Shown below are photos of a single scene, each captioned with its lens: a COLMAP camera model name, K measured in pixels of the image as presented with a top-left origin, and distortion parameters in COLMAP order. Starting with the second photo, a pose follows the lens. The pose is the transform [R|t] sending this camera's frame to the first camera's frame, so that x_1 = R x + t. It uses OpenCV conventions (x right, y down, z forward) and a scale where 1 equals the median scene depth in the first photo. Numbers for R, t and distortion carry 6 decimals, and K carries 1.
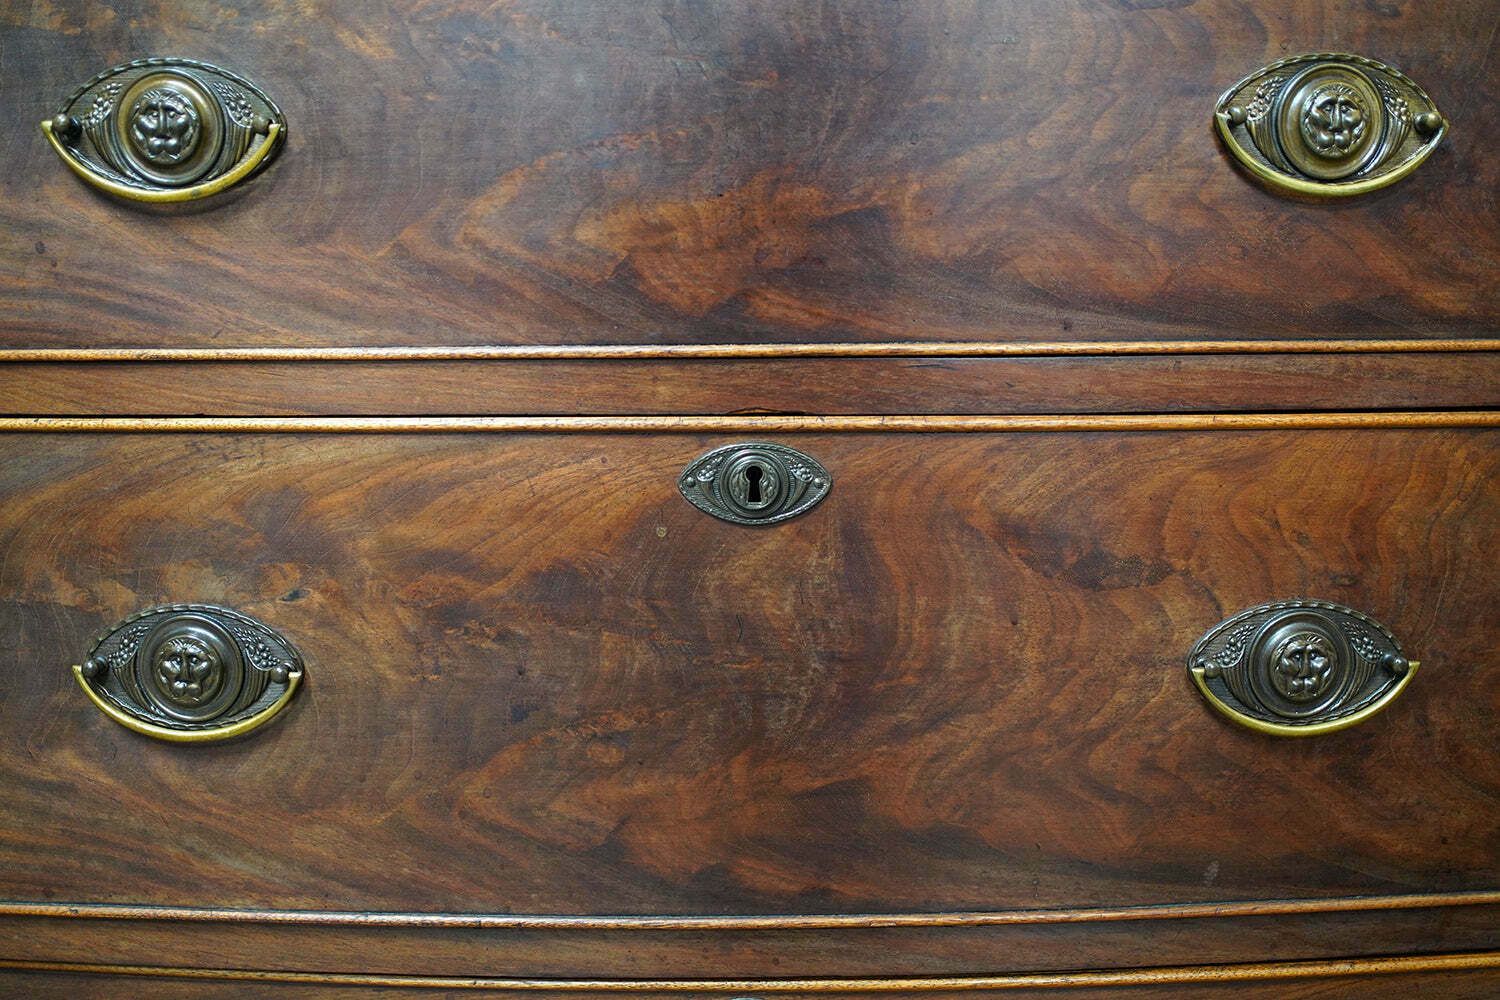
lens RADIAL K [[1521.9, 0, 749.8], [0, 1521.9, 495.1], [0, 0, 1]] dist [-0.033314, 0.175897]
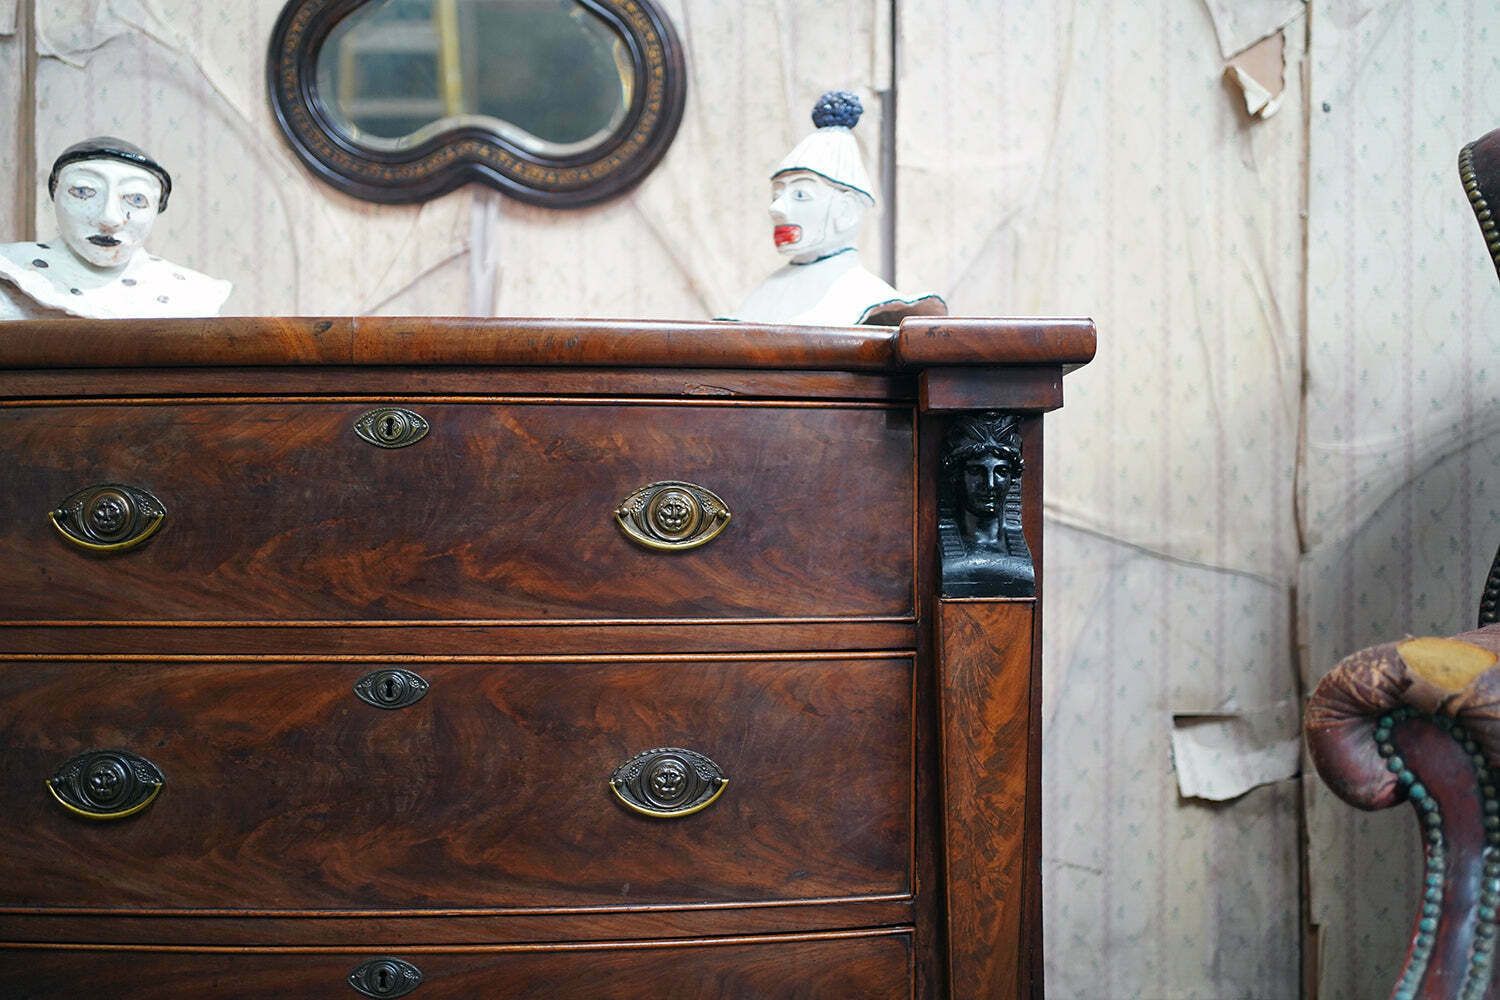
lens RADIAL K [[1495.8, 0, 750.0], [0, 1495.8, 500.0], [0, 0, 1]] dist [-0.014239, 0.143509]
pose [[0.999983, 0.004879, 0.003153, 0.470534], [-0.004464, 0.992707, -0.120470, -0.018501], [-0.003718, 0.120454, 0.992712, -1.005749]]
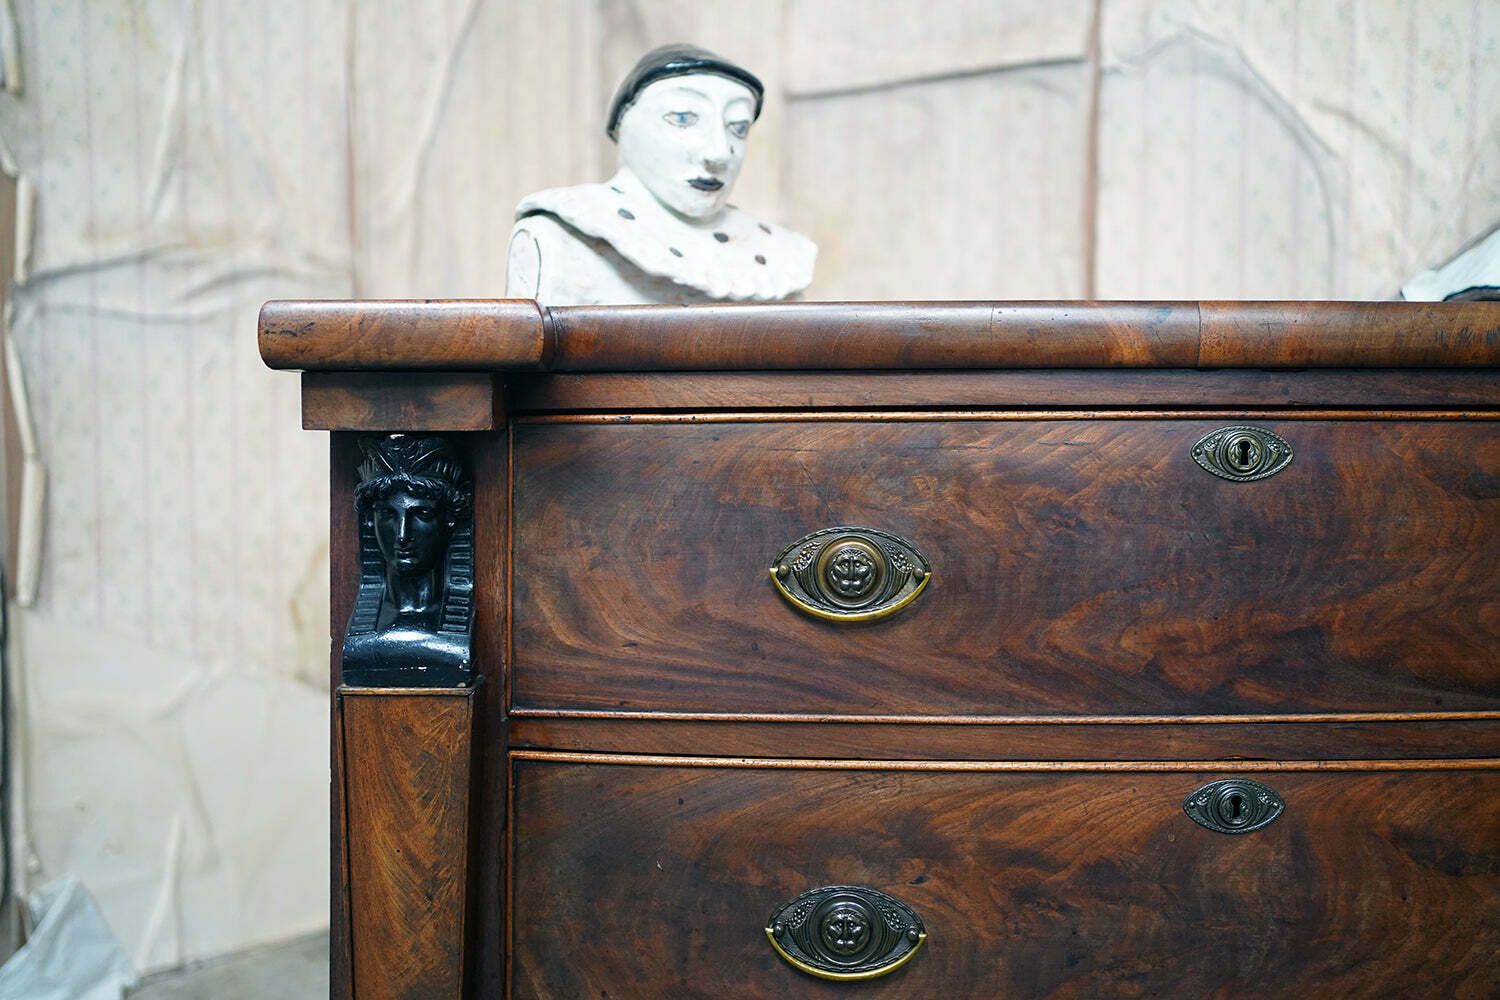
lens RADIAL K [[1532.9, 0, 760.6], [0, 1532.9, 499.0], [0, 0, 1]] dist [-0.036395, 0.177018]
pose [[0.999425, 0.003472, 0.033740, -0.510300], [-0.001385, 0.998096, -0.061662, -0.213920], [-0.033890, 0.061580, 0.997527, -0.505837]]
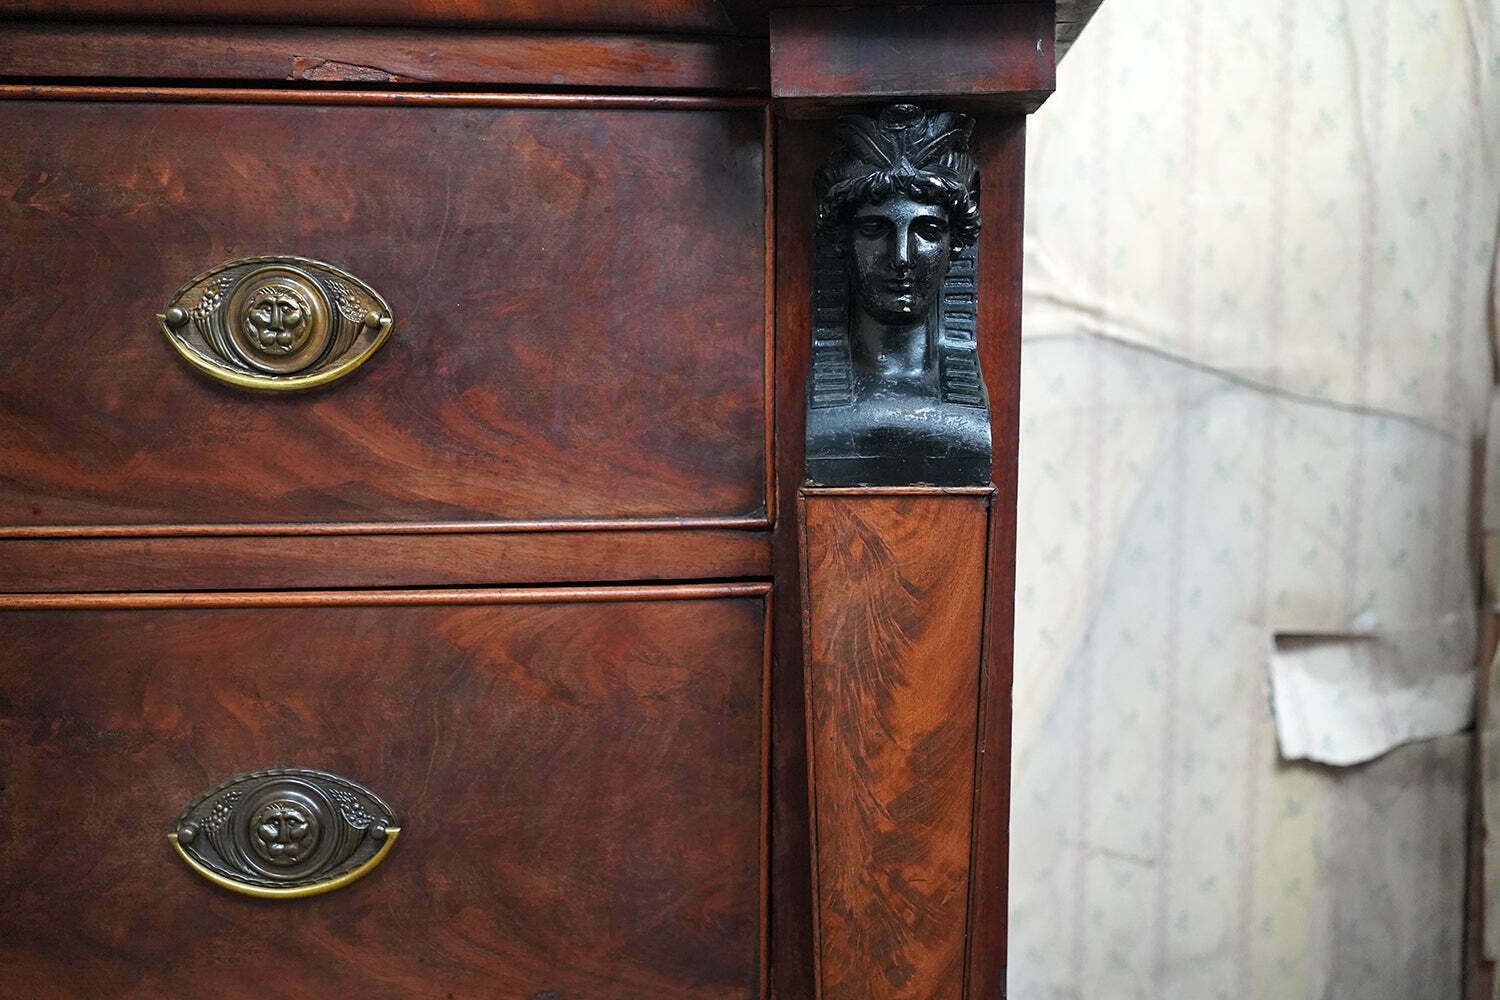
lens RADIAL K [[1527.3, 0, 741.3], [0, 1527.3, 495.7], [0, 0, 1]] dist [-0.032524, 0.179974]
pose [[0.997922, 0.008308, -0.063889, 0.755830], [-0.008427, 0.999963, -0.001599, -0.122231], [0.063874, 0.002134, 0.997956, -0.032443]]
